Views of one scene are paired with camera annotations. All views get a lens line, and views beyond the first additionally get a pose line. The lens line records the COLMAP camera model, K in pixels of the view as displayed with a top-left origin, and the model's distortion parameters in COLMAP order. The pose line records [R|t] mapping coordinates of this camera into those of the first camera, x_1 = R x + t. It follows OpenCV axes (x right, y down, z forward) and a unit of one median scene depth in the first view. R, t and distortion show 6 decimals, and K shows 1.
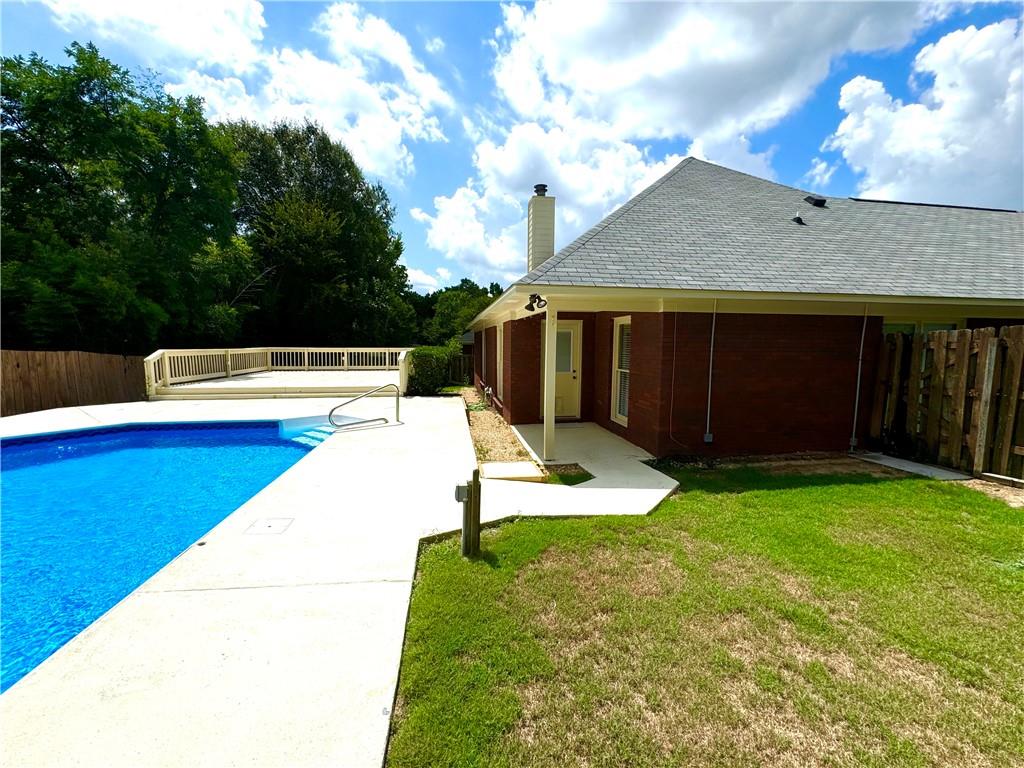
lens RADIAL K [[410.2, 0, 512.7], [0, 410.2, 384.9], [0, 0, 1]] dist [-0.000213, 0.000222]
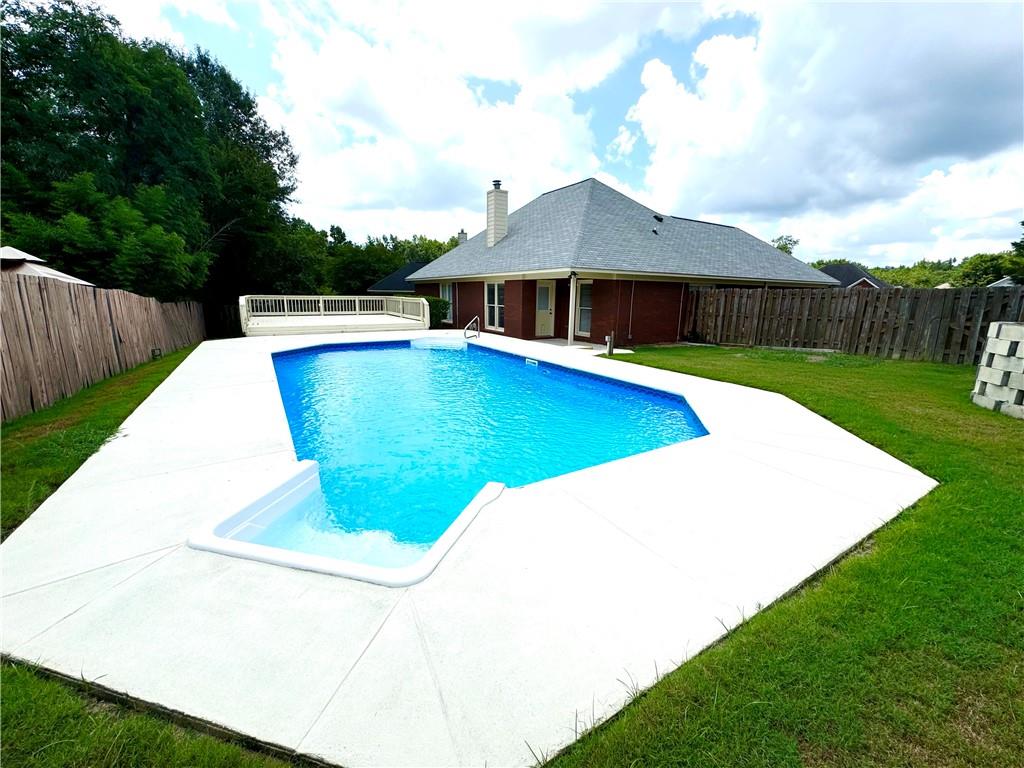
lens RADIAL K [[411.7, 0, 512.7], [0, 411.7, 380.8], [0, 0, 1]] dist [0.023026, 0.000161]
pose [[0.928153, -0.070182, 0.365522, -0.353123], [0.030733, 0.993159, 0.112653, 0.034603], [-0.370928, -0.093326, 0.923960, -0.324172]]
